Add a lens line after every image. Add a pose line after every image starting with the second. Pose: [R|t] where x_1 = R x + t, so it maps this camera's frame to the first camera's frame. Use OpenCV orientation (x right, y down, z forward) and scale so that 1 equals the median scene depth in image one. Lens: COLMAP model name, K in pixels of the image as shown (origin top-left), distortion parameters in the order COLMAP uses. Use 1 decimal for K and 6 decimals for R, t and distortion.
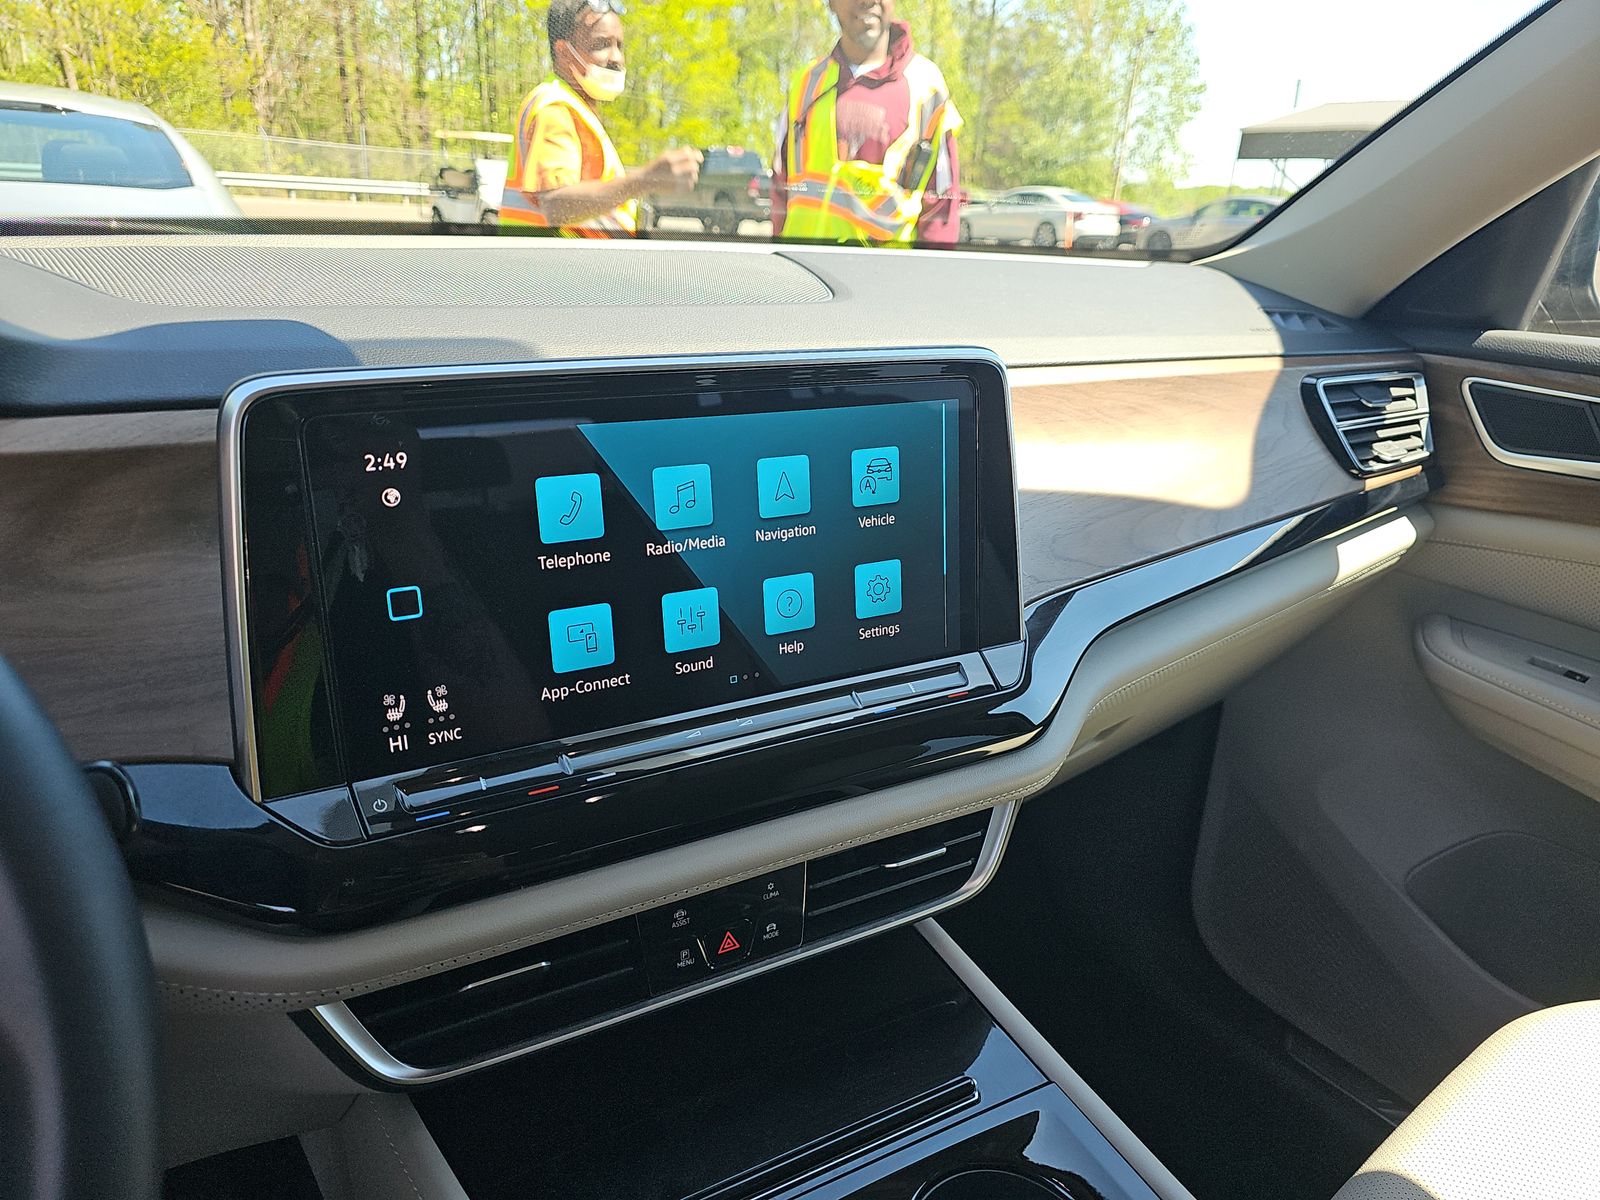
lens RADIAL K [[1060.6, 0, 746.3], [0, 1060.6, 600.8], [0, 0, 1]] dist [0.005593, 0.001682]
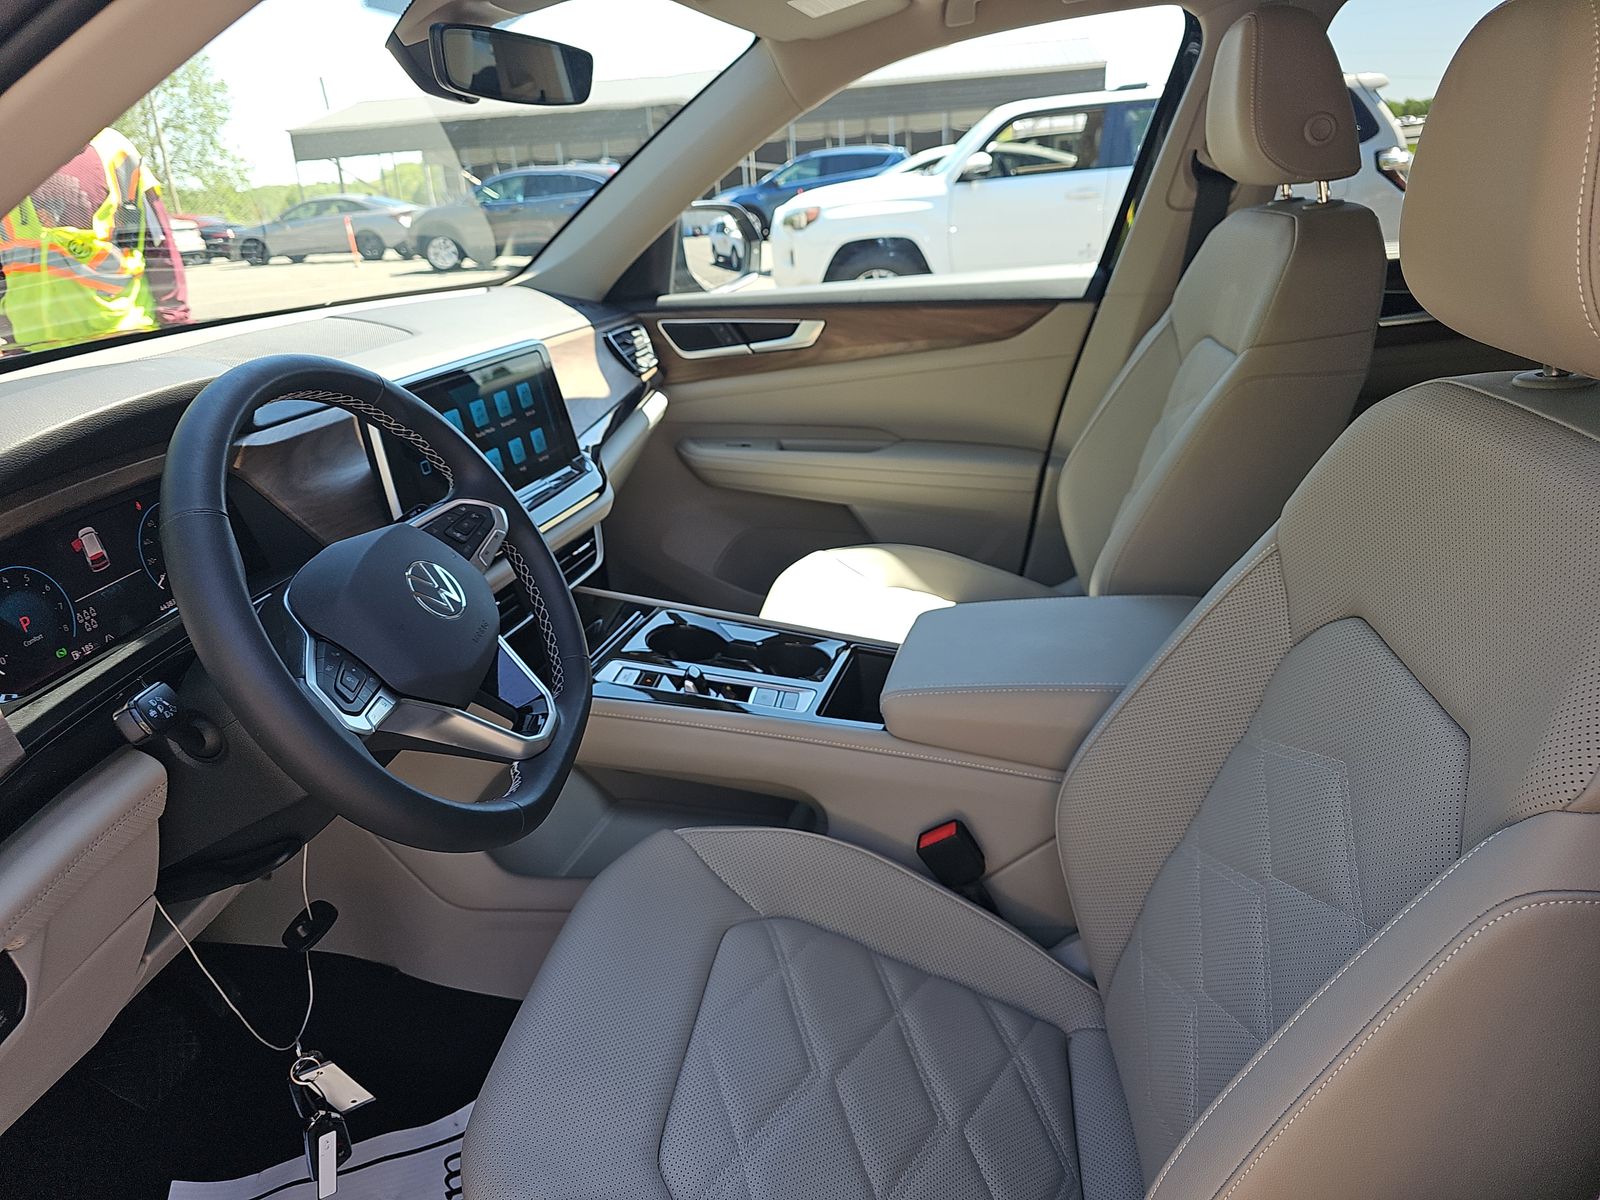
lens RADIAL K [[1060.6, 0, 746.3], [0, 1060.6, 600.8], [0, 0, 1]] dist [0.005593, 0.001682]
pose [[0.718897, -0.331226, 0.611127, -0.642705], [0.334961, 0.935435, 0.112970, 0.122414], [-0.609089, 0.123490, 0.783429, -0.652403]]
